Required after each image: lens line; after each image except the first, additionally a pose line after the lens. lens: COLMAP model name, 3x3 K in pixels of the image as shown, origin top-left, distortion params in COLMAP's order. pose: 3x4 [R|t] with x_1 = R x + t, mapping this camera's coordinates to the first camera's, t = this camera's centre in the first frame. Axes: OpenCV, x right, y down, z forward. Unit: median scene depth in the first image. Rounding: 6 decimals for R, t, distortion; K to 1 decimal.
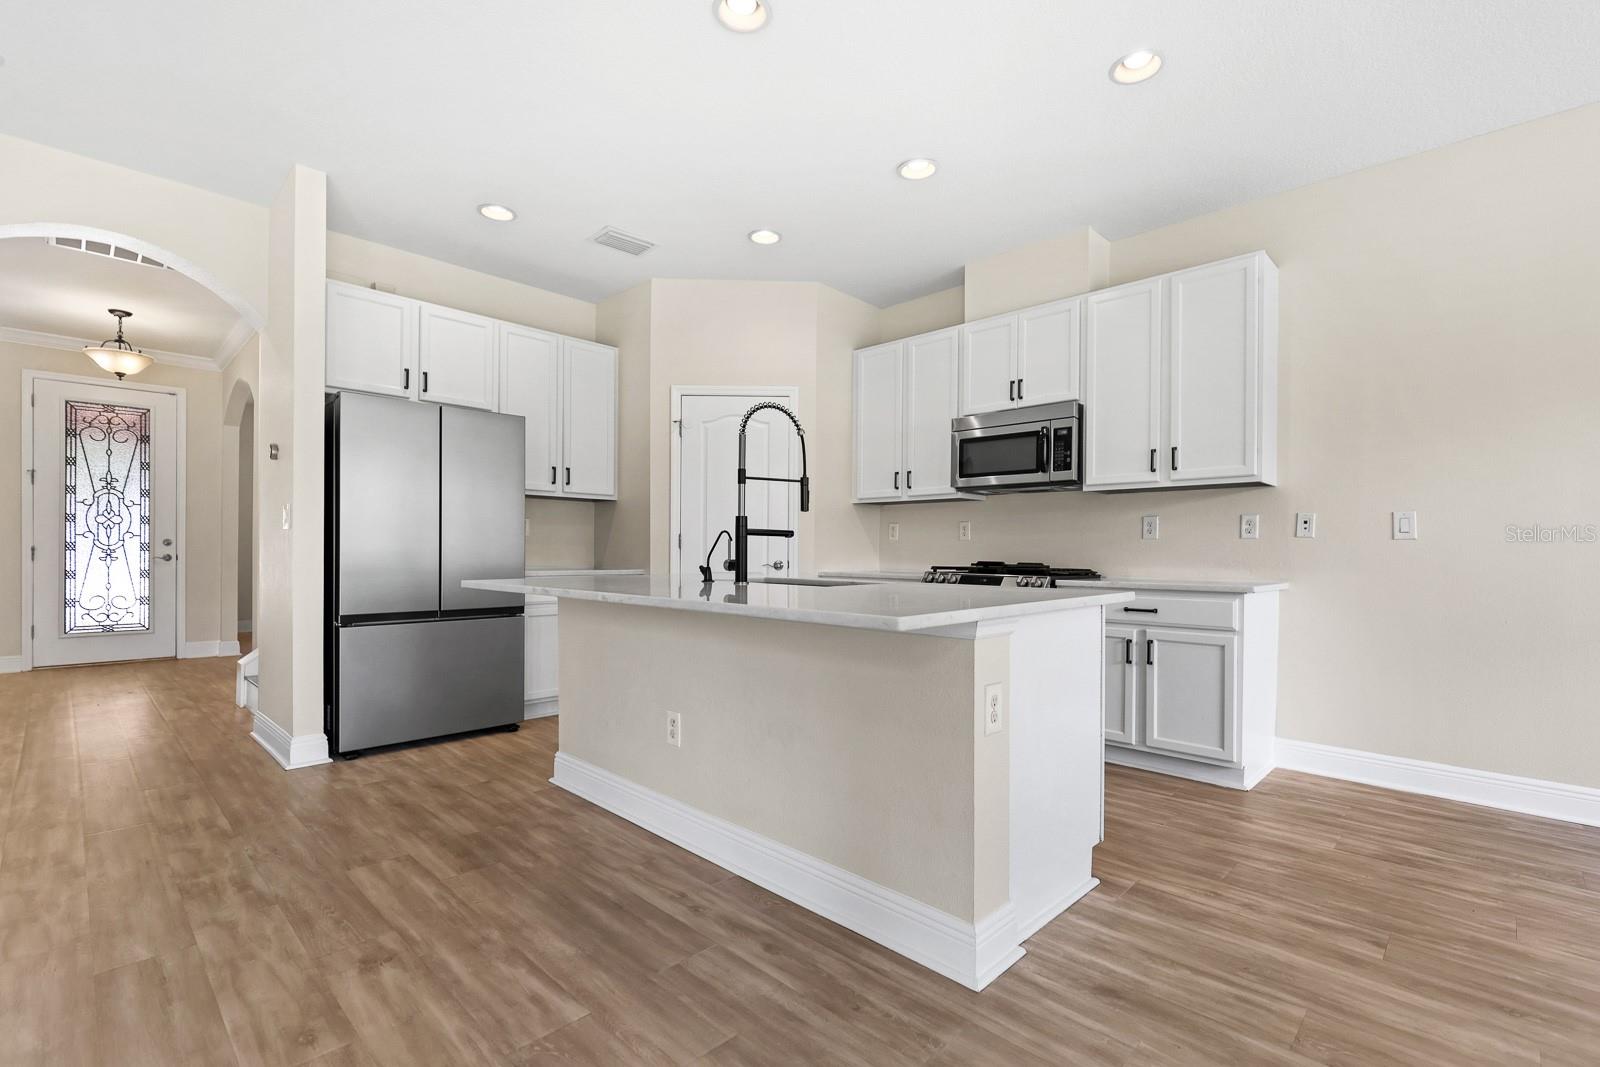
lens RADIAL K [[724.6, 0, 807.3], [0, 724.6, 550.3], [0, 0, 1]] dist [-0.002964, 0.000597]
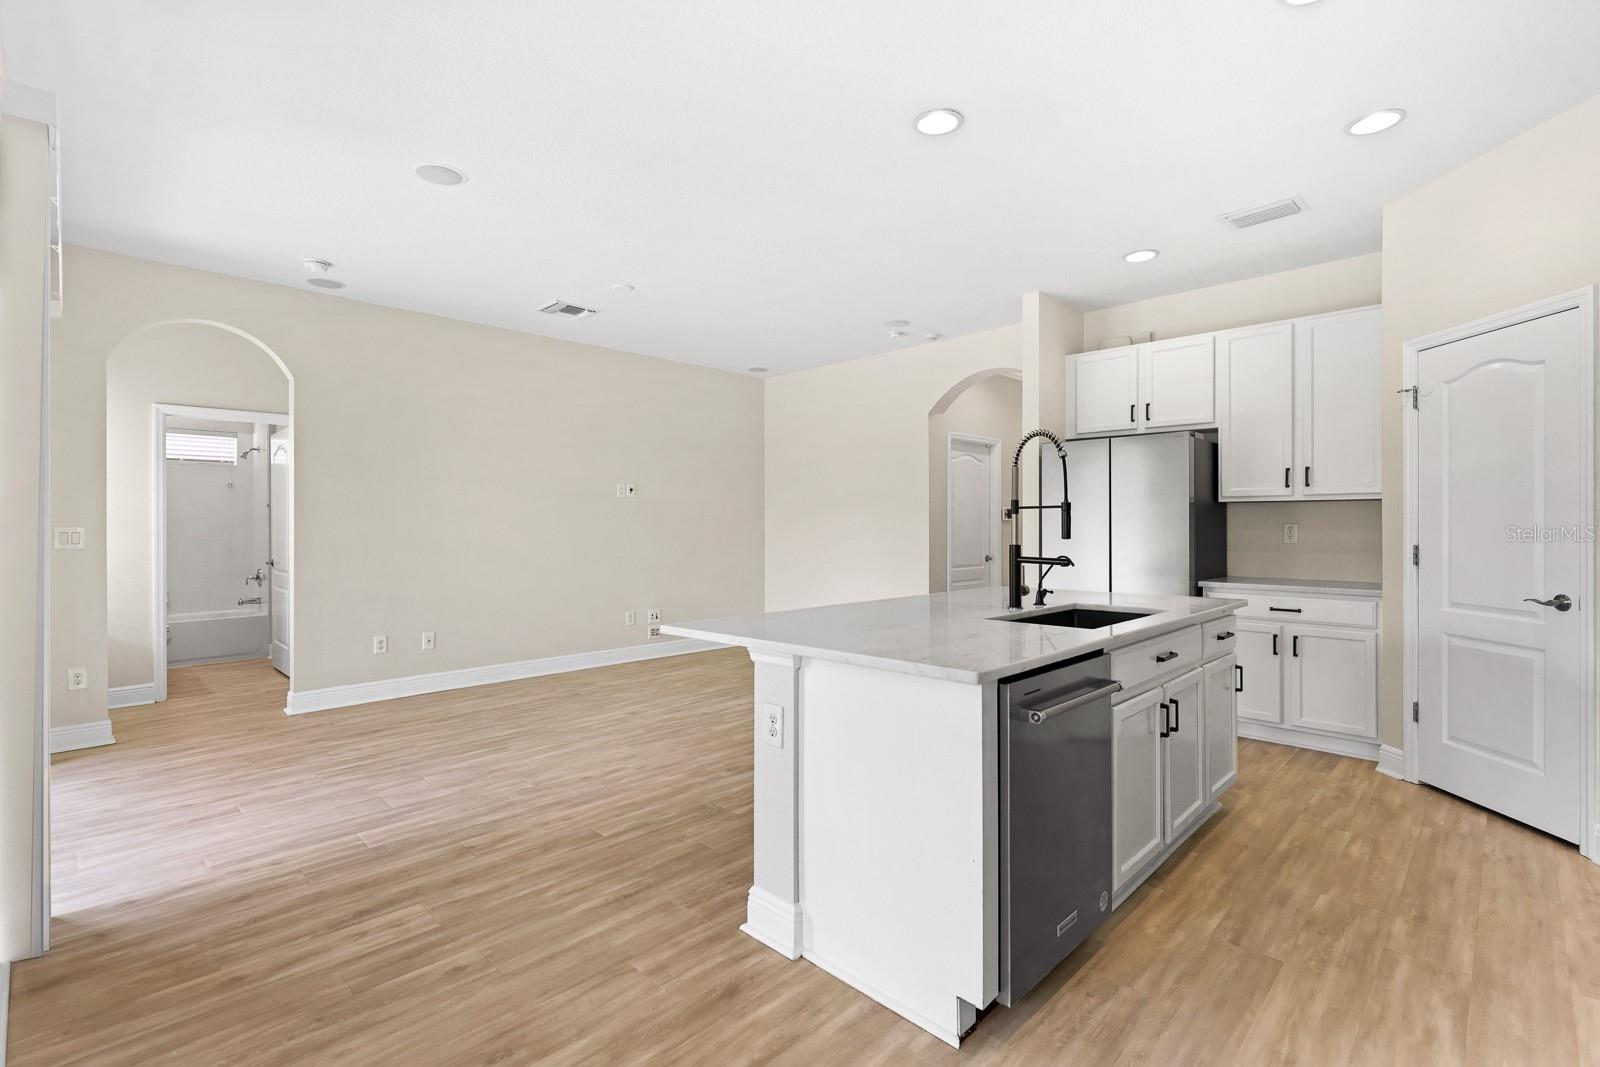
lens RADIAL K [[724.6, 0, 805.1], [0, 724.6, 526.3], [0, 0, 1]] dist [-0.002964, 0.000597]
pose [[-0.004499, -0.006340, -0.999970, 0.809359], [0.004232, 0.999971, -0.006359, -0.057926], [0.999981, -0.004260, -0.004472, 0.586603]]
